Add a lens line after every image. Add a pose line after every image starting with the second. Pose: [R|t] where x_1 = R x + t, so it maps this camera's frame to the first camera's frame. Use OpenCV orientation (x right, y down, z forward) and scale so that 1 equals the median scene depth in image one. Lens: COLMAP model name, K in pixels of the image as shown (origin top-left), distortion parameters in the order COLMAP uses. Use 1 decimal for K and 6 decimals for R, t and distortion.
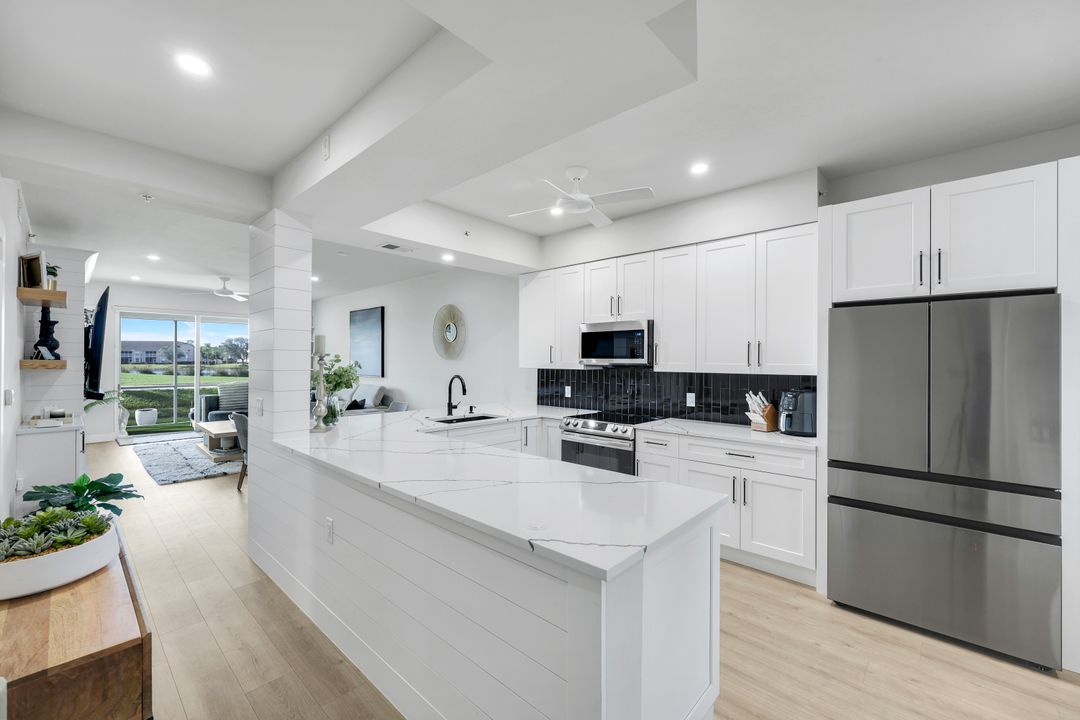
lens RADIAL K [[439.0, 0, 533.4], [0, 439.0, 357.6], [0, 0, 1]] dist [0.001392, -0.000131]
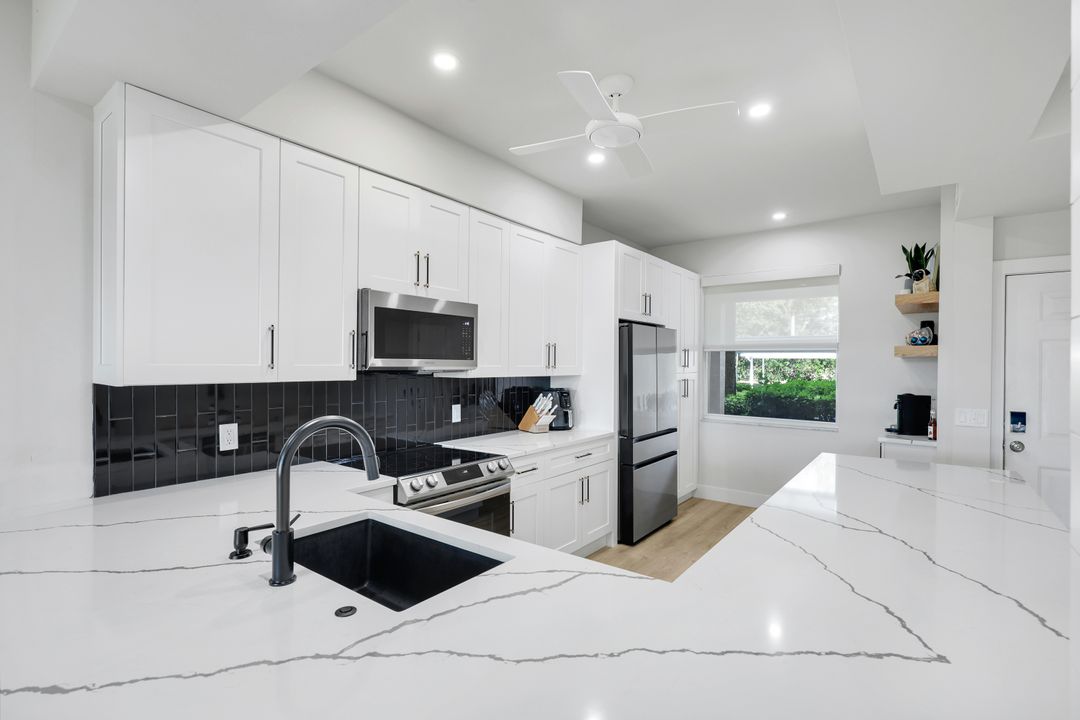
lens RADIAL K [[503.6, 0, 546.4], [0, 503.6, 367.8], [0, 0, 1]] dist [-0.000878, 0.000077]
pose [[-0.104156, -0.009838, 0.994512, -0.269042], [-0.008789, 0.999921, 0.008971, 0.003690], [-0.994522, -0.007807, -0.104234, 0.477014]]
